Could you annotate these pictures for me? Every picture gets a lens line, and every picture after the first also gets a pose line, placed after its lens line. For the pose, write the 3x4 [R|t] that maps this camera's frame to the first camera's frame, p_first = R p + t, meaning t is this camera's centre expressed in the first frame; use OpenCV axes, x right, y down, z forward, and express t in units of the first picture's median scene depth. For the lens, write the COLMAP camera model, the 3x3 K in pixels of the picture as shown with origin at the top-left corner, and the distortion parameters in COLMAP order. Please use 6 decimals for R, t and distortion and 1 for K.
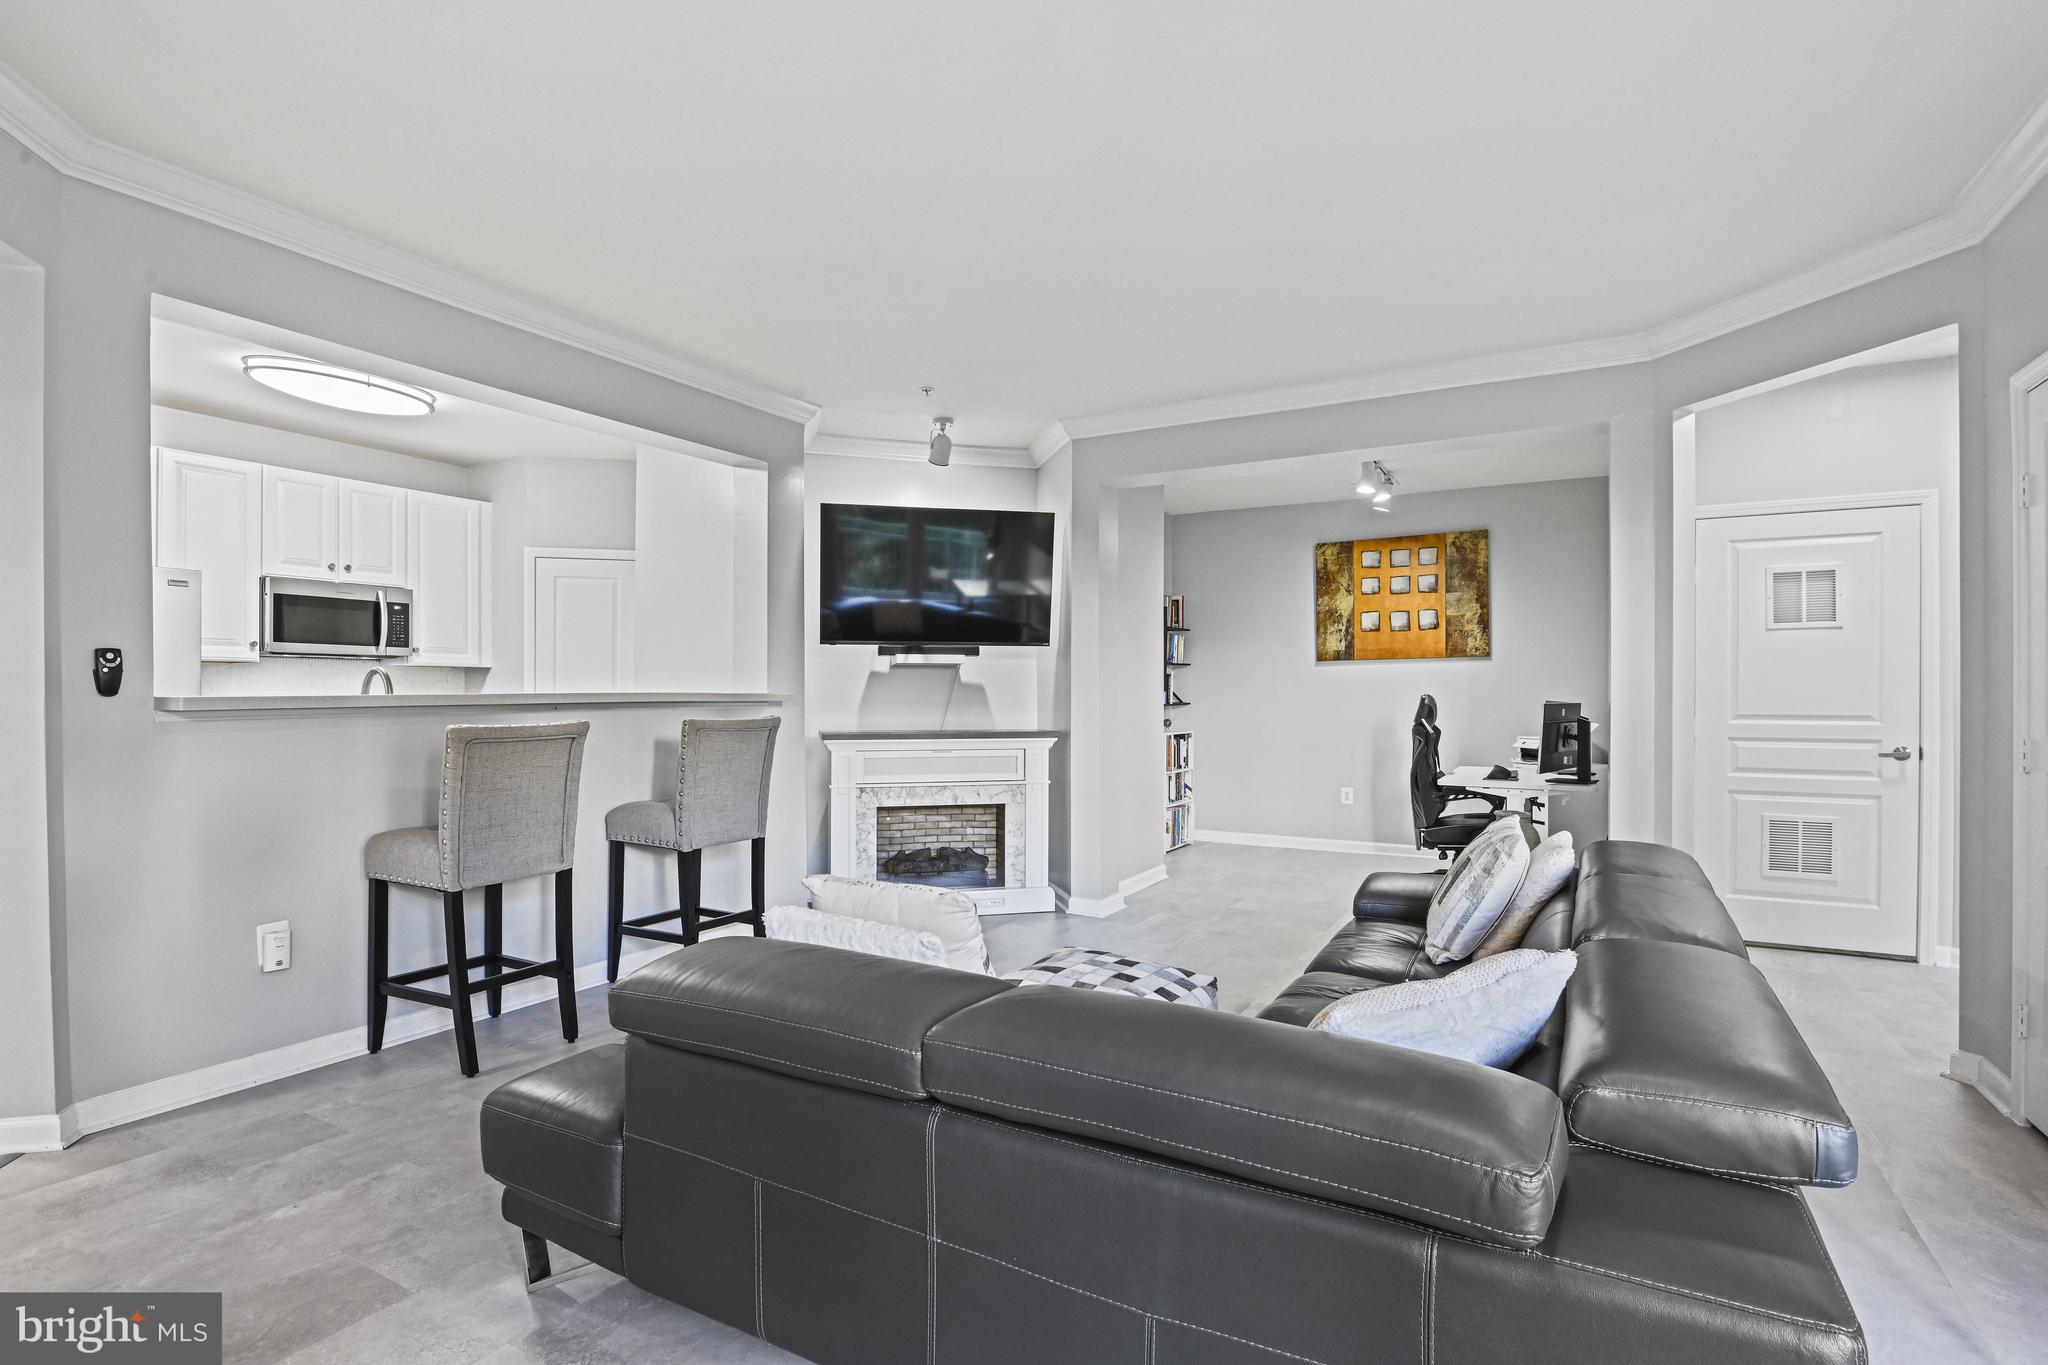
lens RADIAL K [[997.6, 0, 1049.5], [0, 997.6, 695.4], [0, 0, 1]] dist [-0.025918, -0.001255]
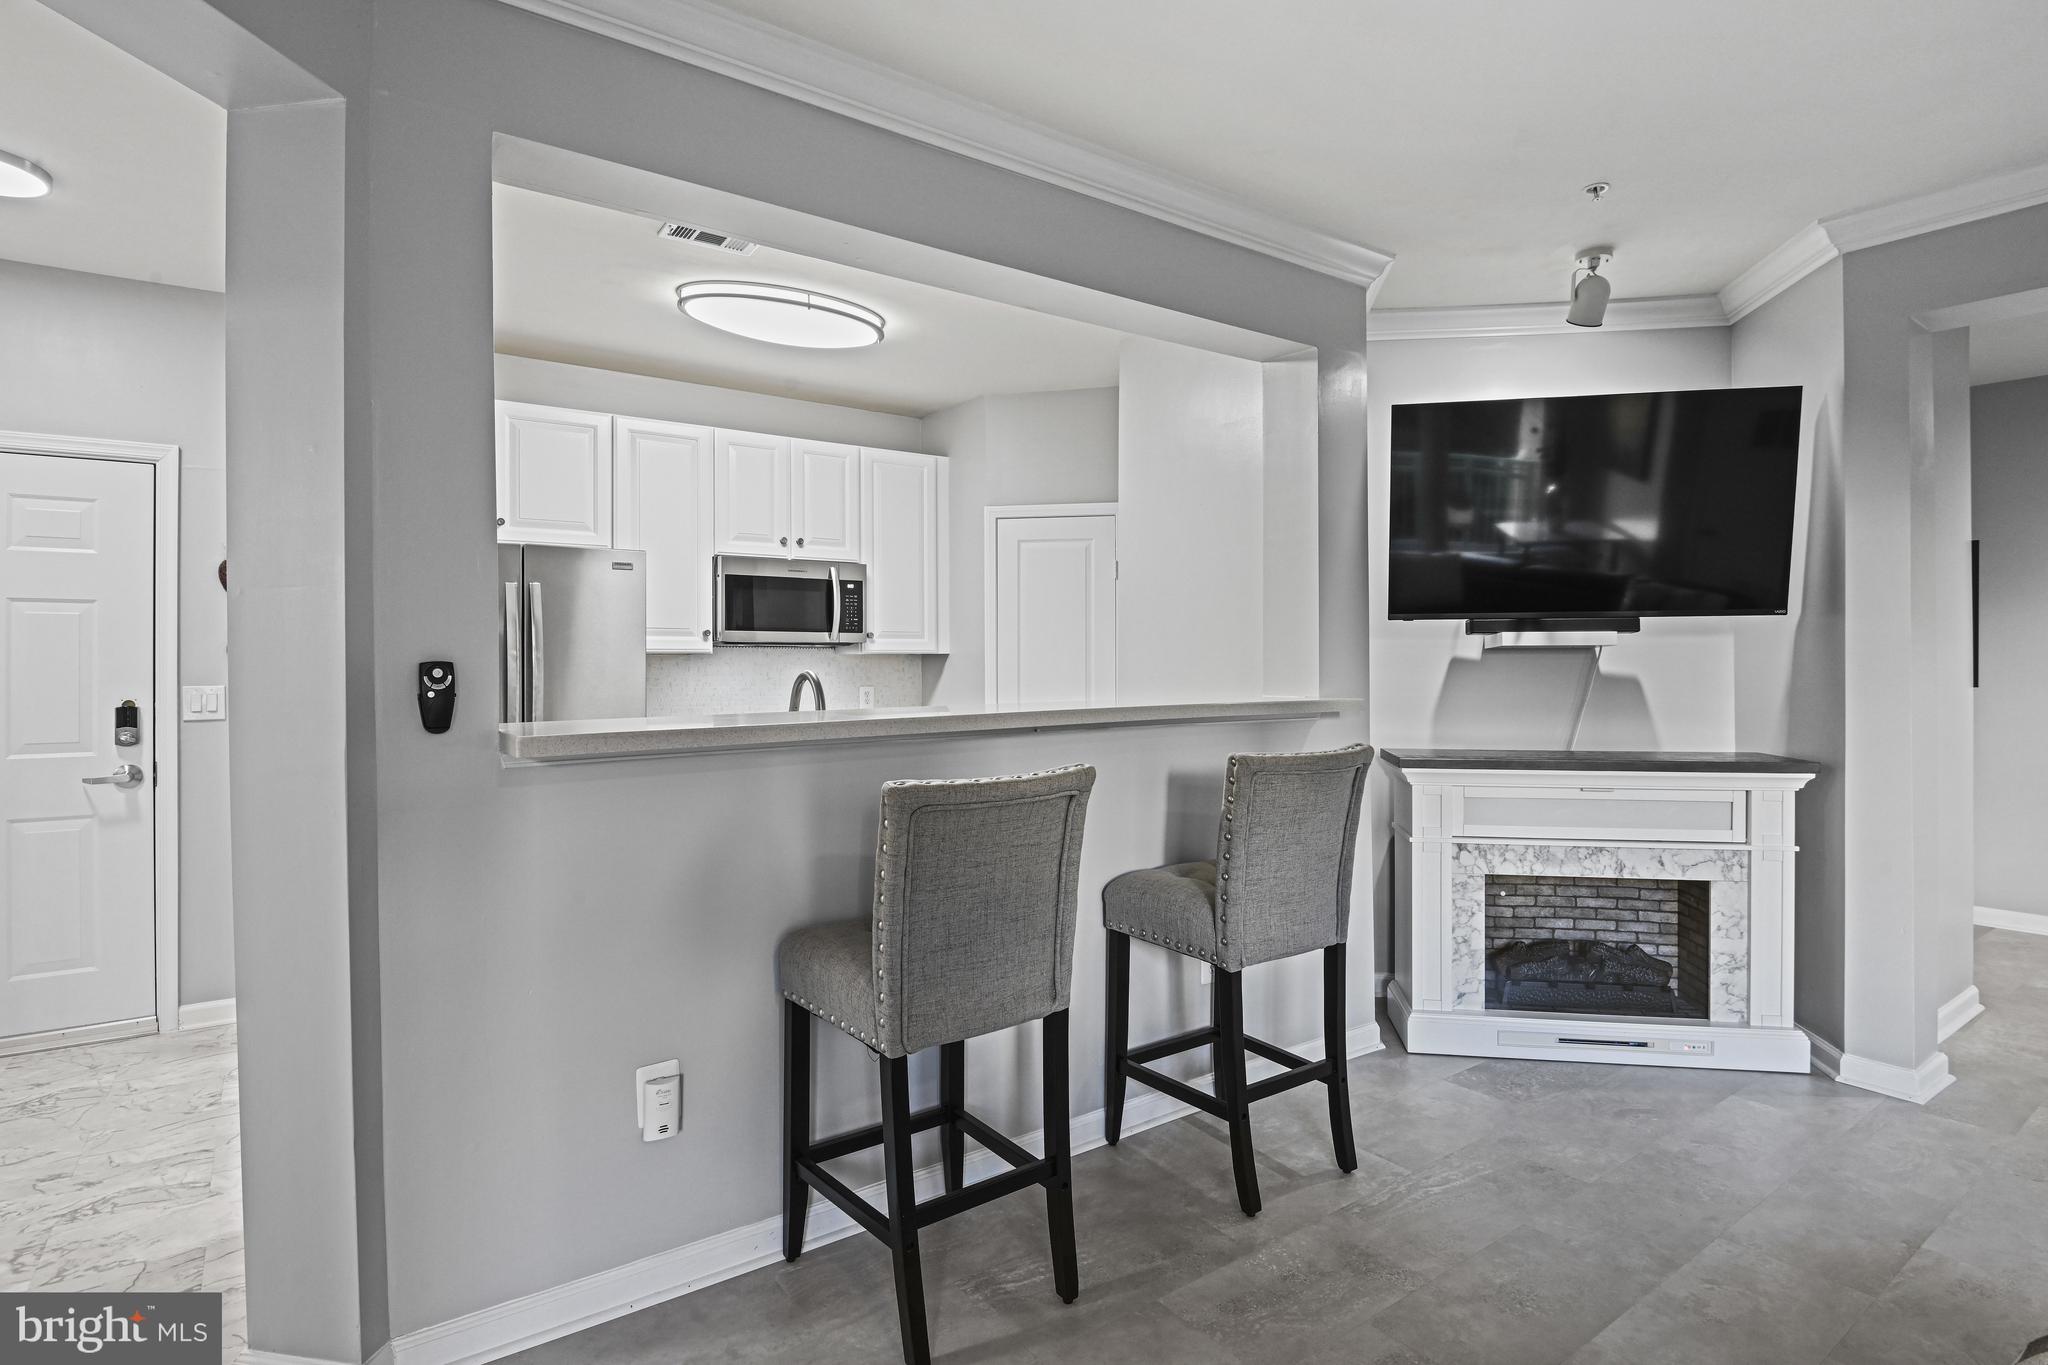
lens RADIAL K [[1051.0, 0, 1021.9], [0, 1051.0, 664.6], [0, 0, 1]] dist [-0.013986, -0.002261]
pose [[0.902311, -0.002991, -0.431075, -0.154967], [0.003424, 0.999994, 0.000229, -0.023799], [0.431072, -0.001683, 0.902316, 0.275780]]
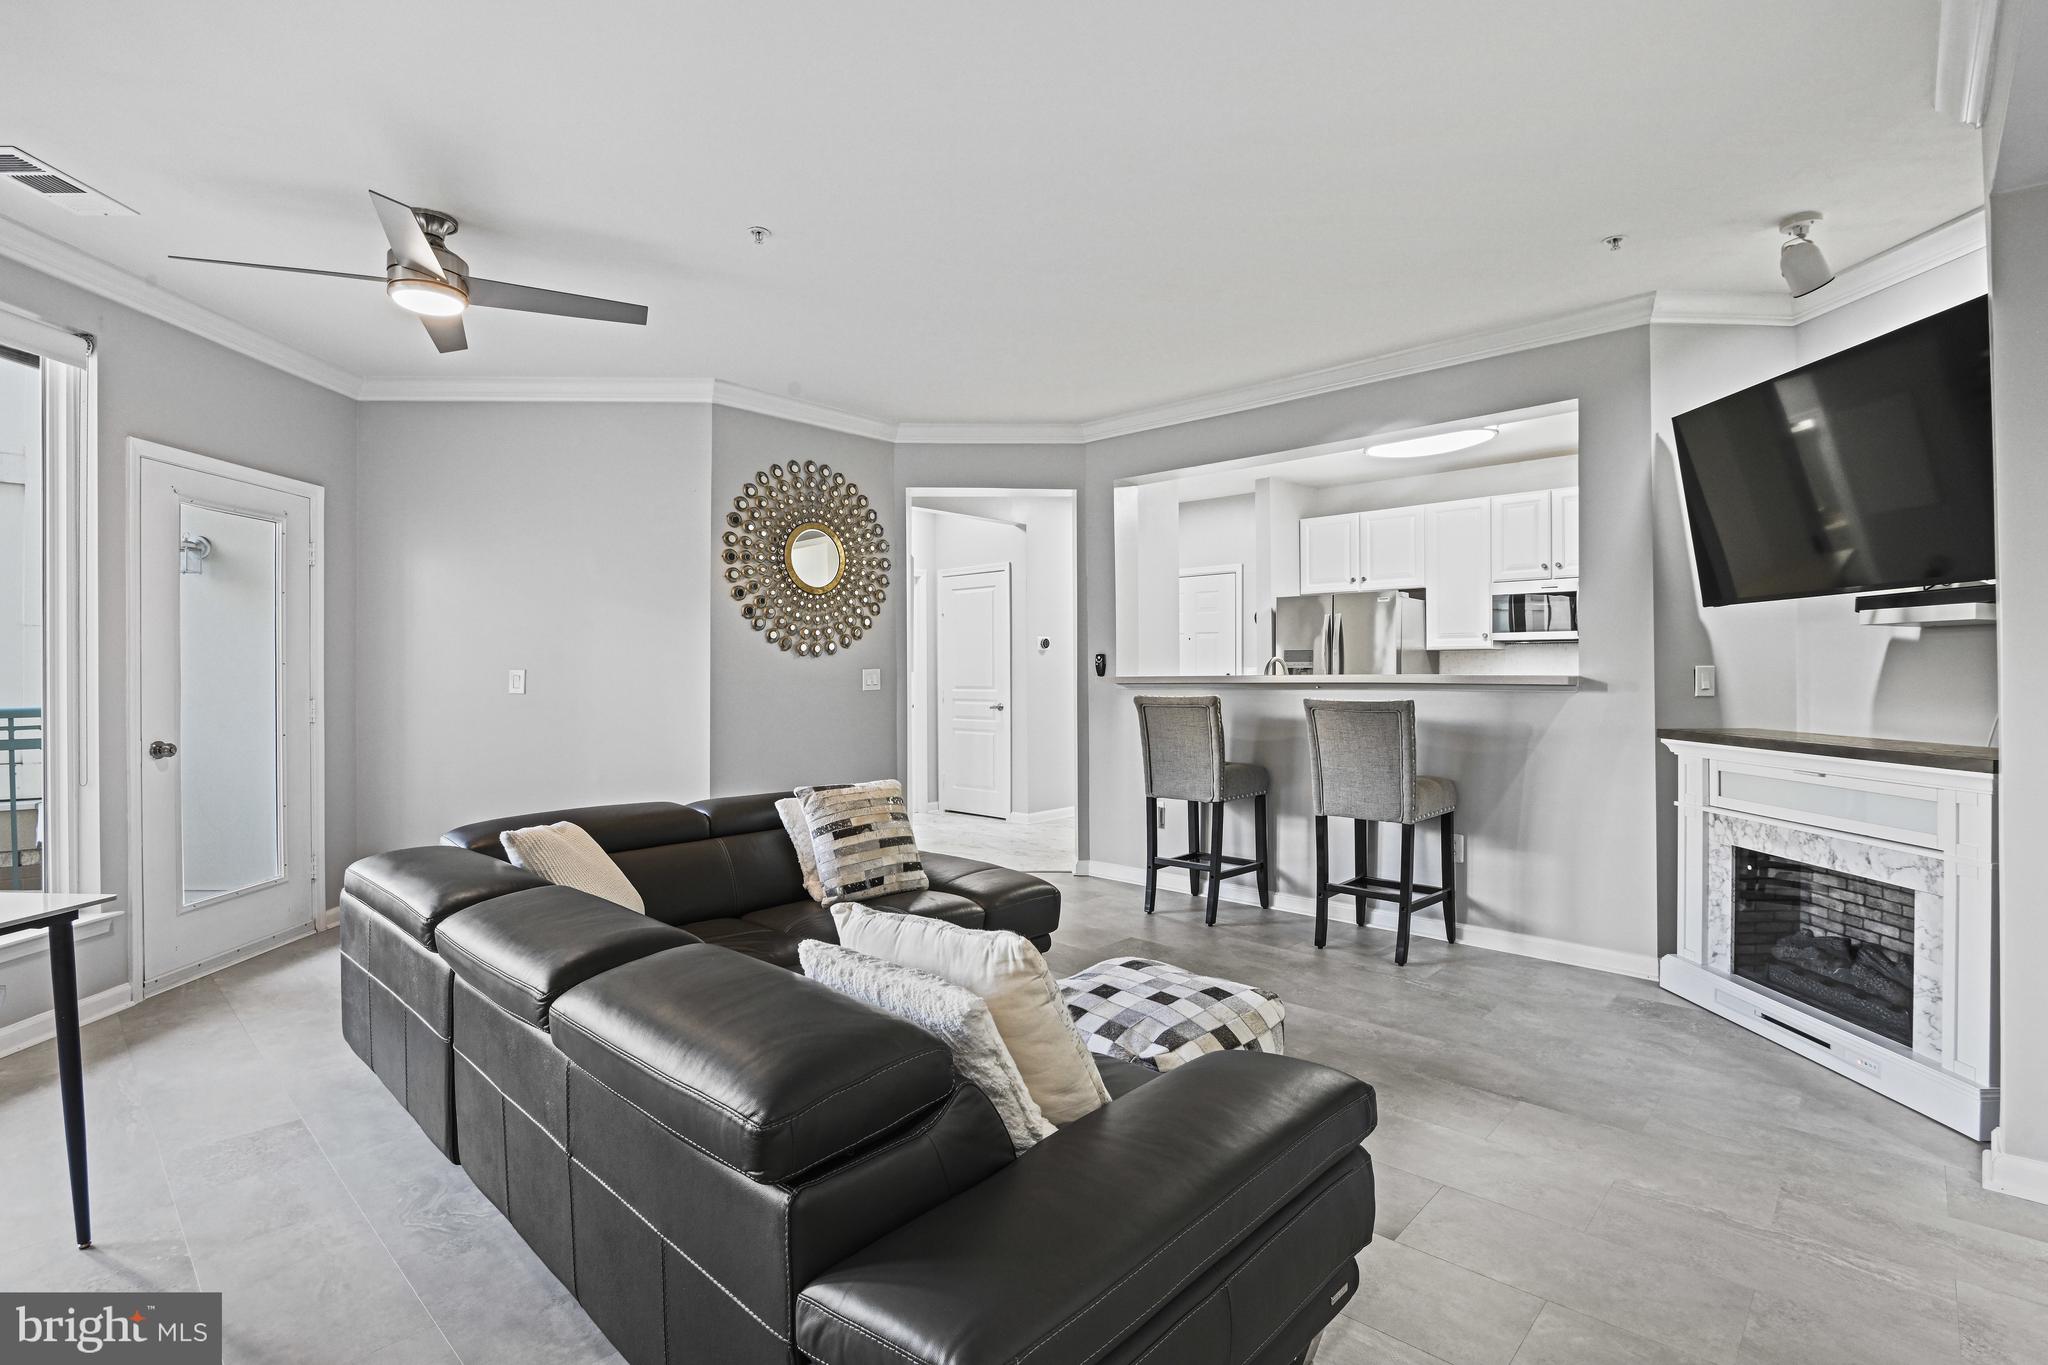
lens RADIAL K [[958.4, 0, 1012.7], [0, 958.4, 674.1], [0, 0, 1]] dist [-0.001027, -0.000523]
pose [[-0.261379, 0.004121, -0.965228, 0.589963], [0.001208, 0.999991, 0.003942, -0.006725], [0.965236, -0.000135, -0.261381, 0.717863]]
